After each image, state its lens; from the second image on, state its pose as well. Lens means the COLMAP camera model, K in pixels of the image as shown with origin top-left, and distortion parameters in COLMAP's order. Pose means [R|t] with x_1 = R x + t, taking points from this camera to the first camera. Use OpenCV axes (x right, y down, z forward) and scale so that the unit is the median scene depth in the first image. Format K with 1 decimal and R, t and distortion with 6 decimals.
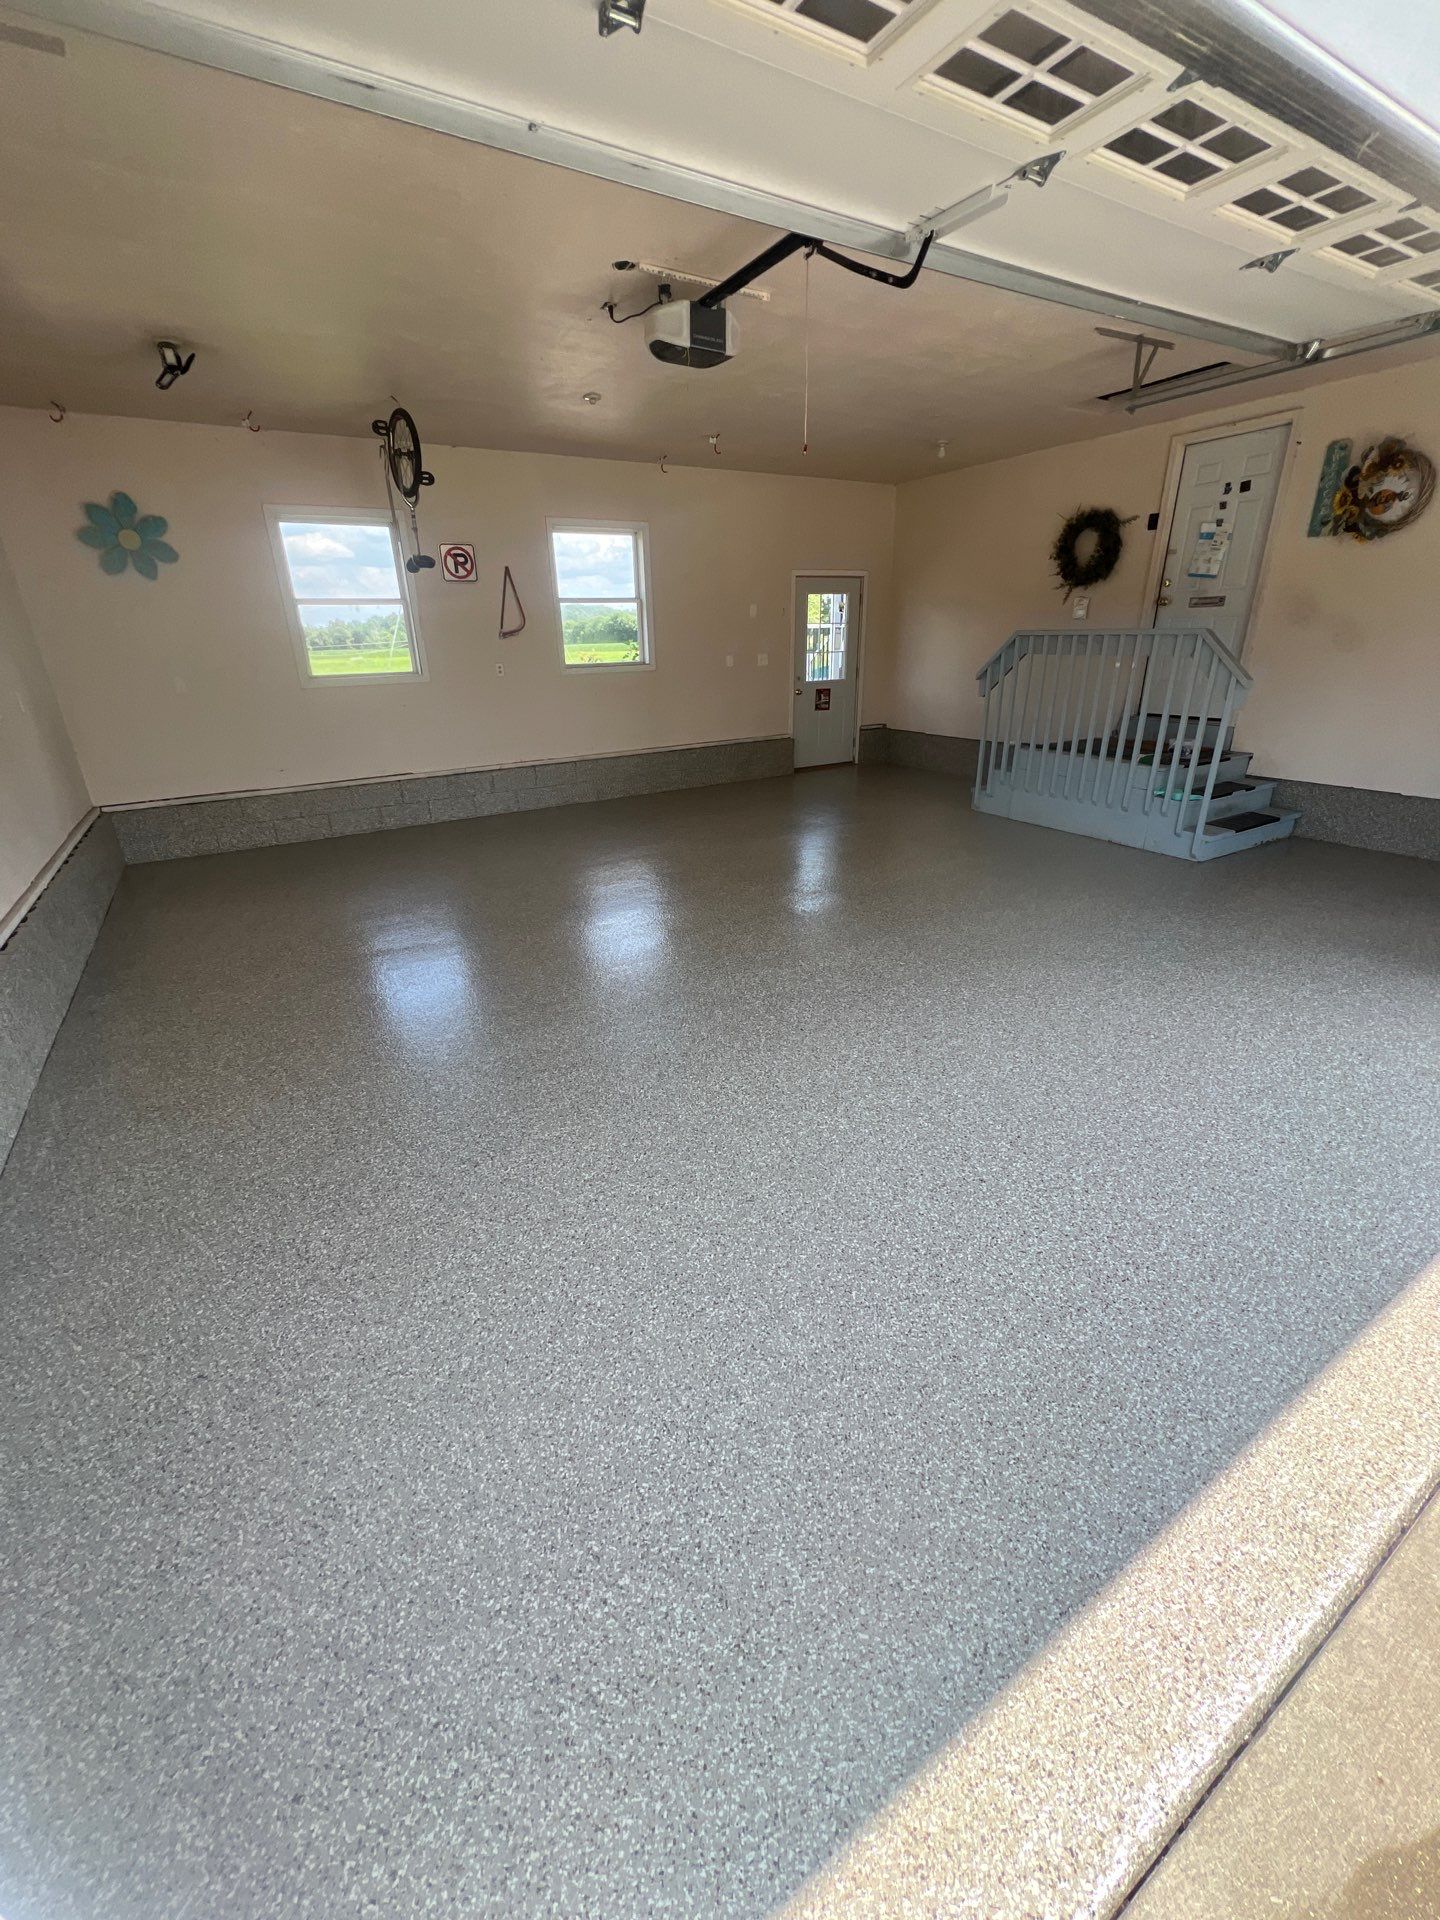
lens RADIAL K [[770.5, 0, 723.7], [0, 770.5, 955.8], [0, 0, 1]] dist [-0.002960, 0.000692]
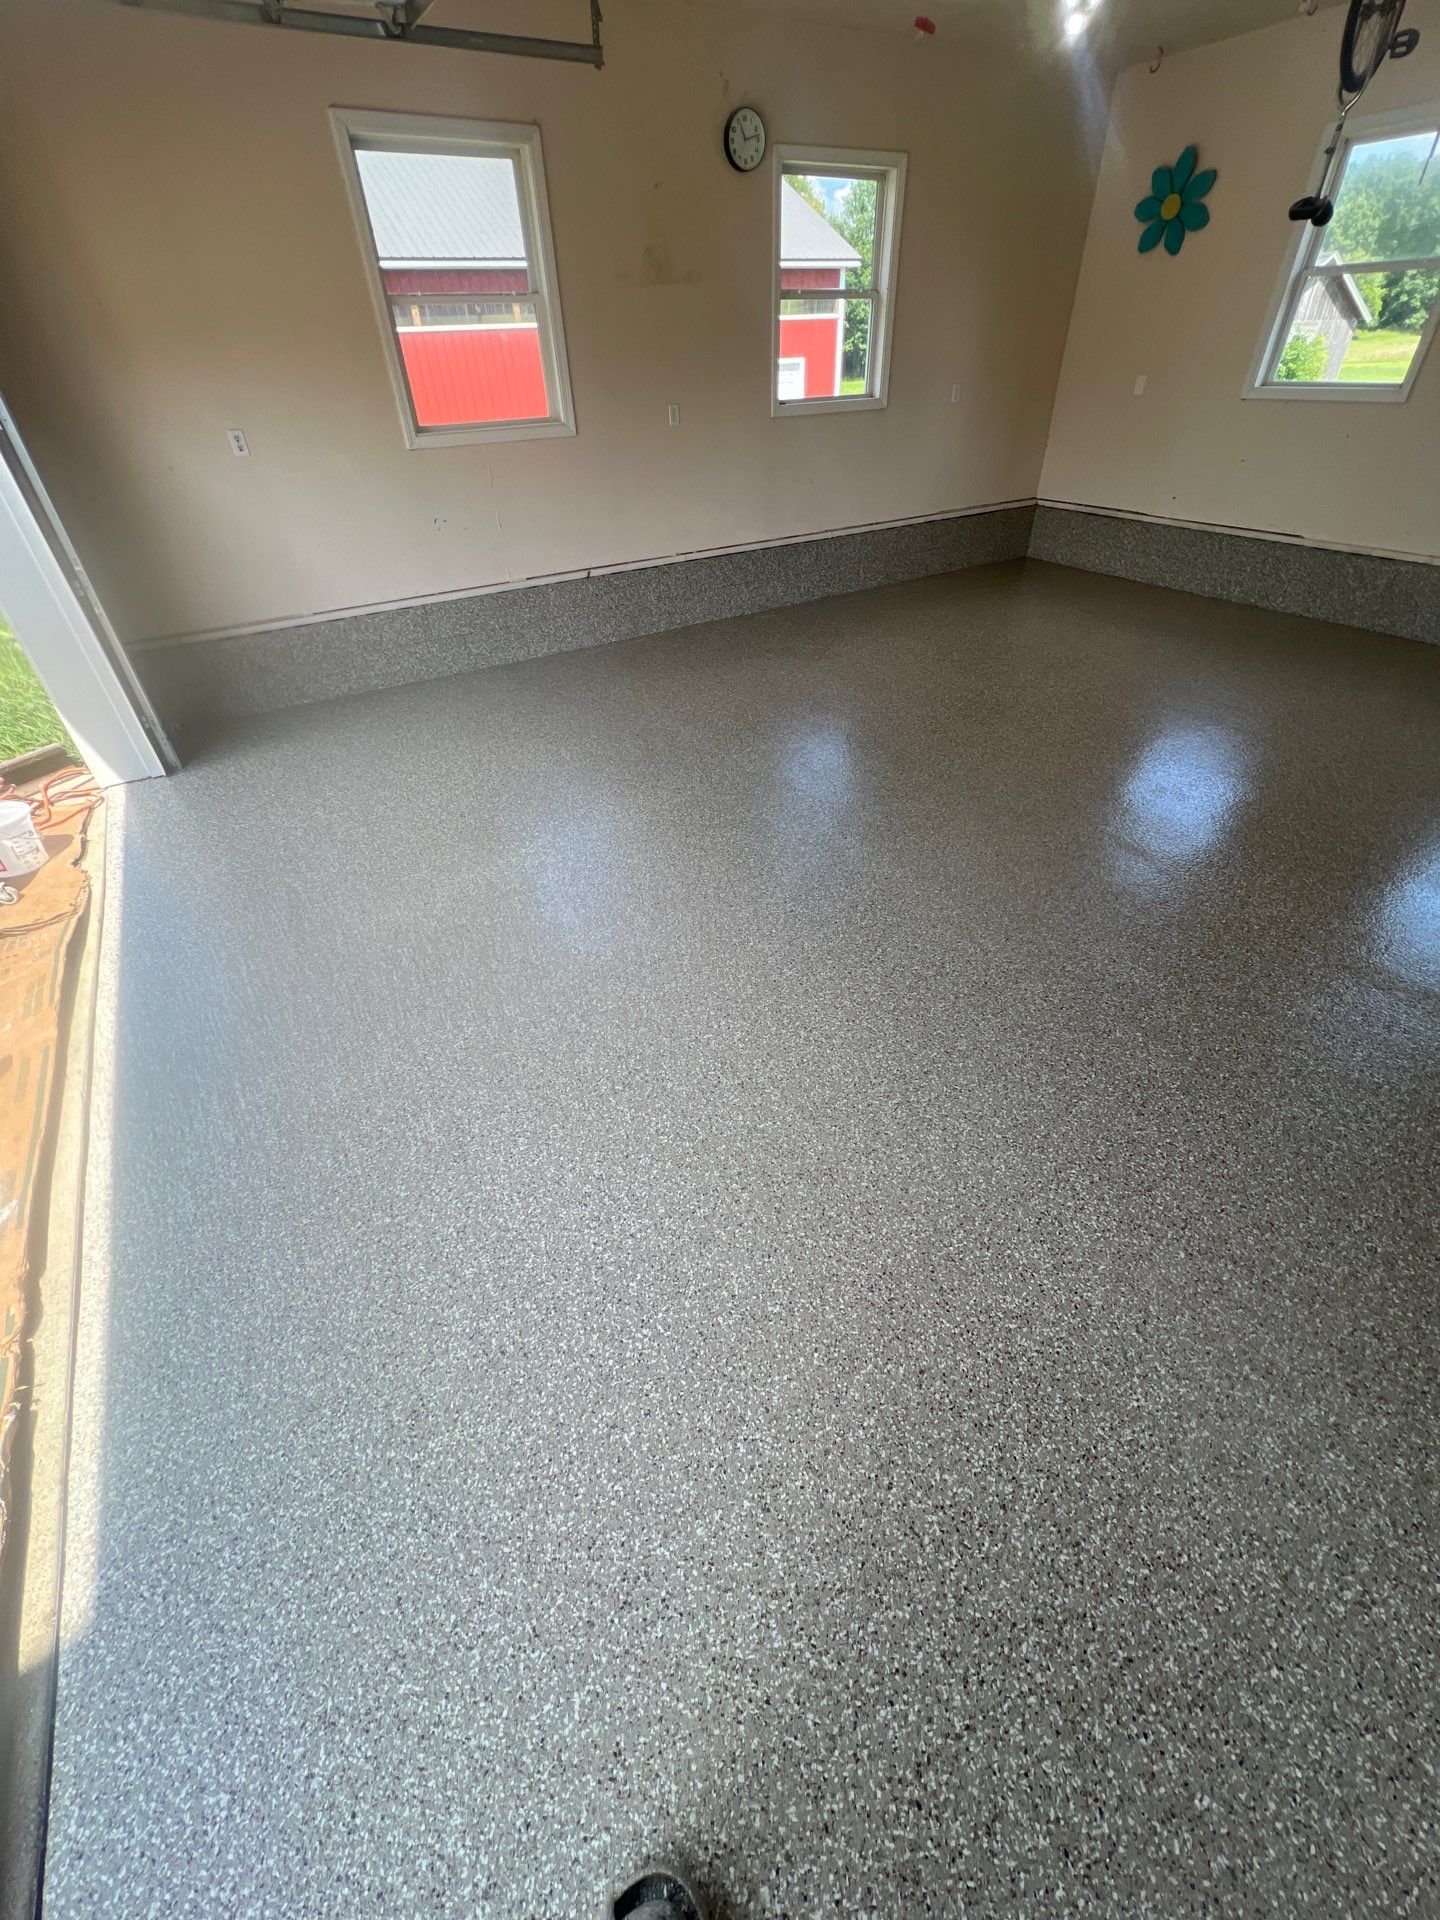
lens RADIAL K [[770.5, 0, 723.7], [0, 770.5, 955.8], [0, 0, 1]] dist [-0.002960, 0.000692]
pose [[-0.010698, 0.641916, -0.766700, 0.518355], [-0.355791, 0.714123, 0.602860, -0.221665], [0.934504, 0.279234, 0.220749, 0.461682]]
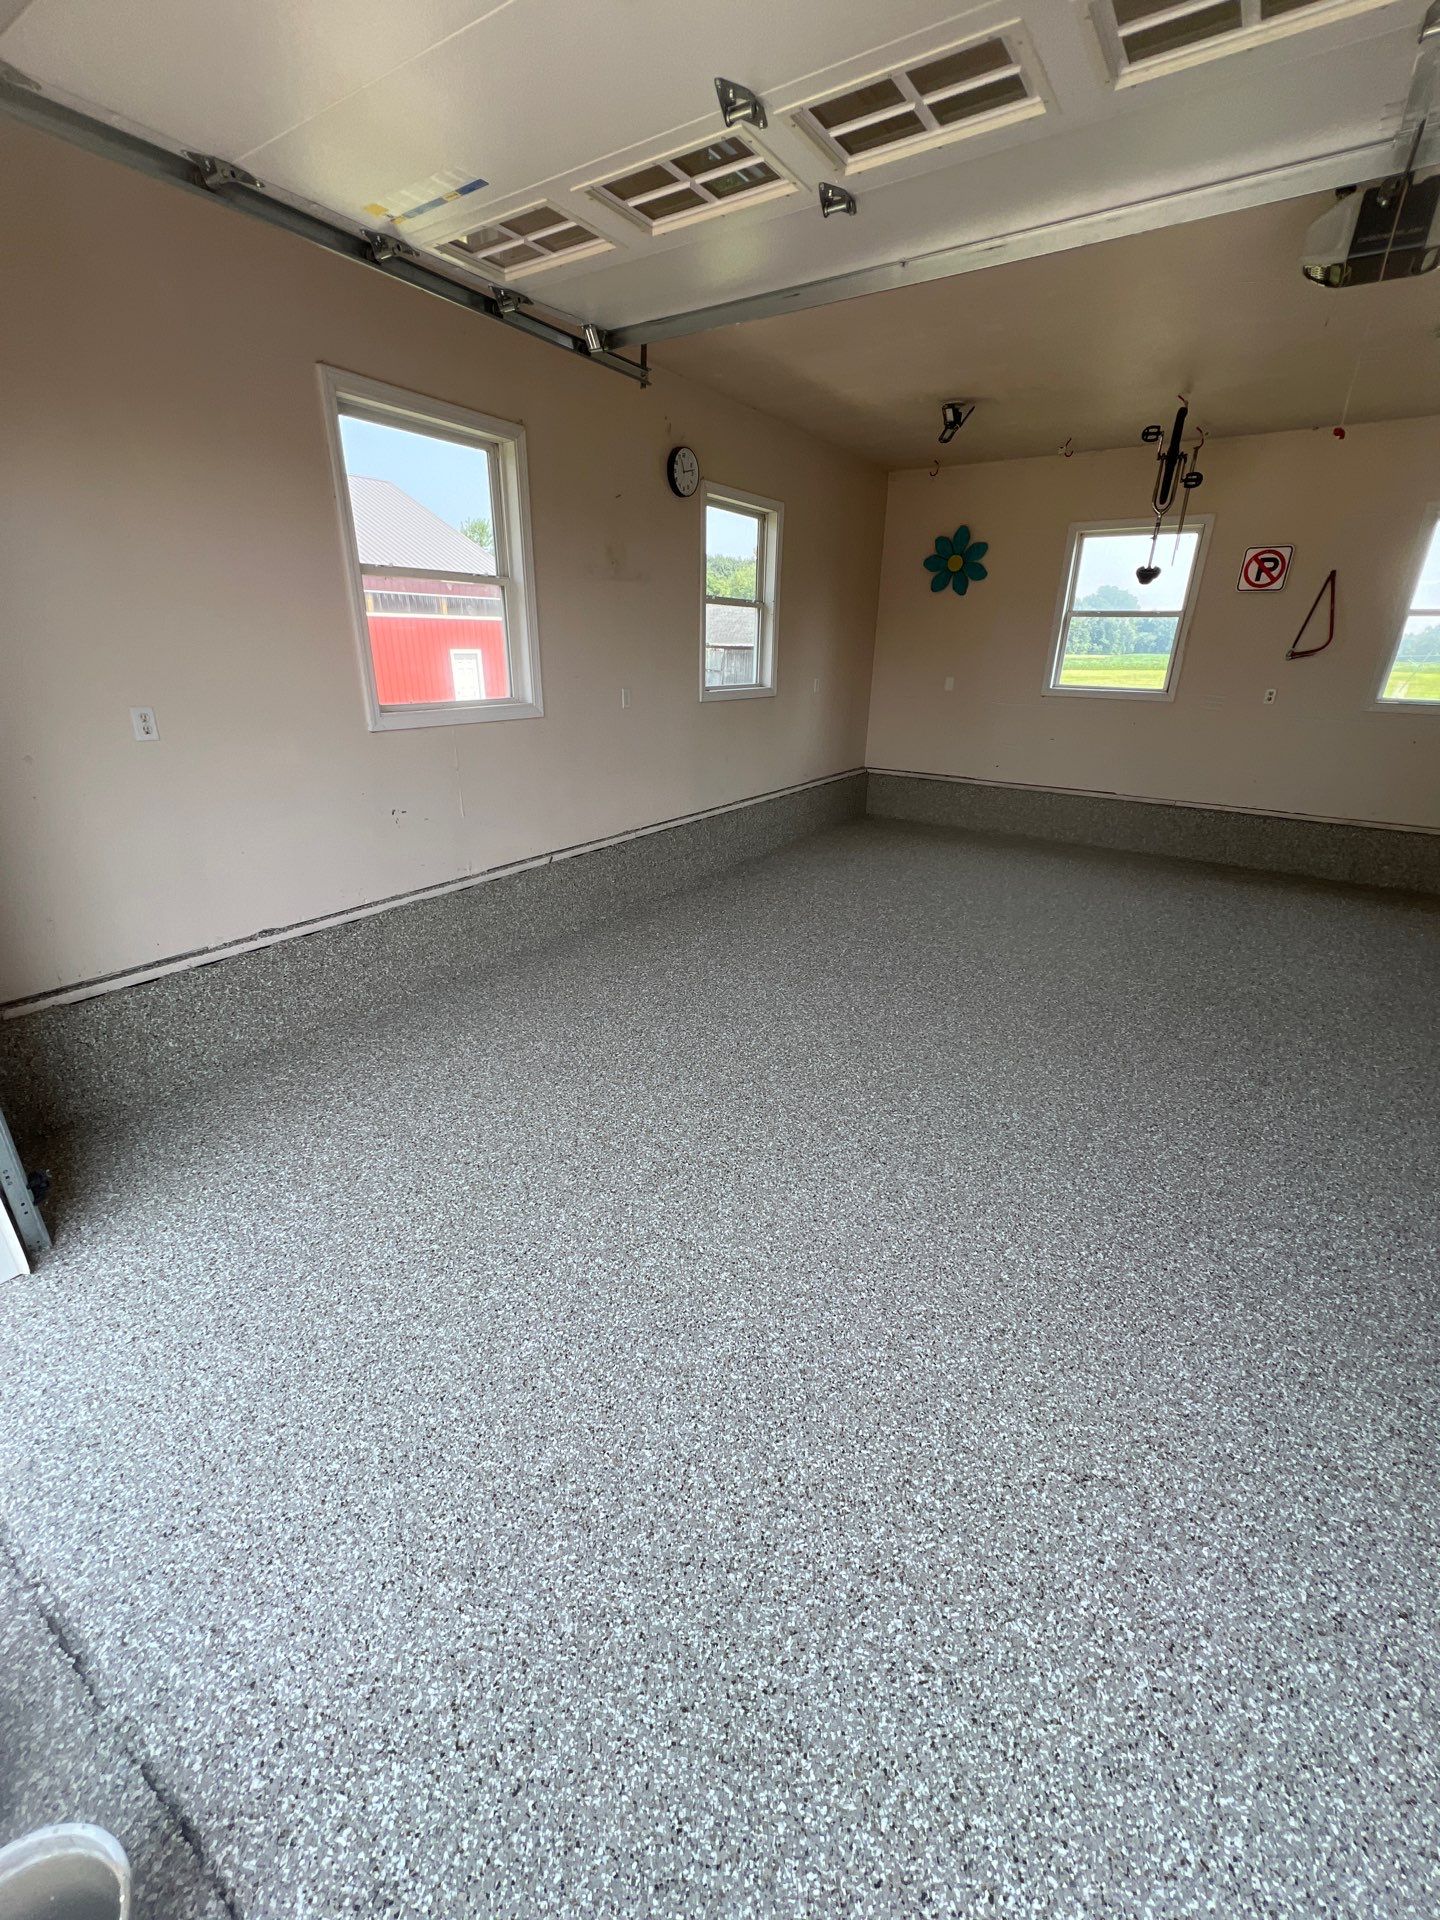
lens RADIAL K [[770.5, 0, 723.7], [0, 770.5, 955.8], [0, 0, 1]] dist [-0.002960, 0.000692]
pose [[0.415333, 0.373151, -0.829613, 0.292039], [-0.375890, 0.900892, 0.217028, -0.092020], [0.828375, 0.221704, 0.514433, 0.175542]]
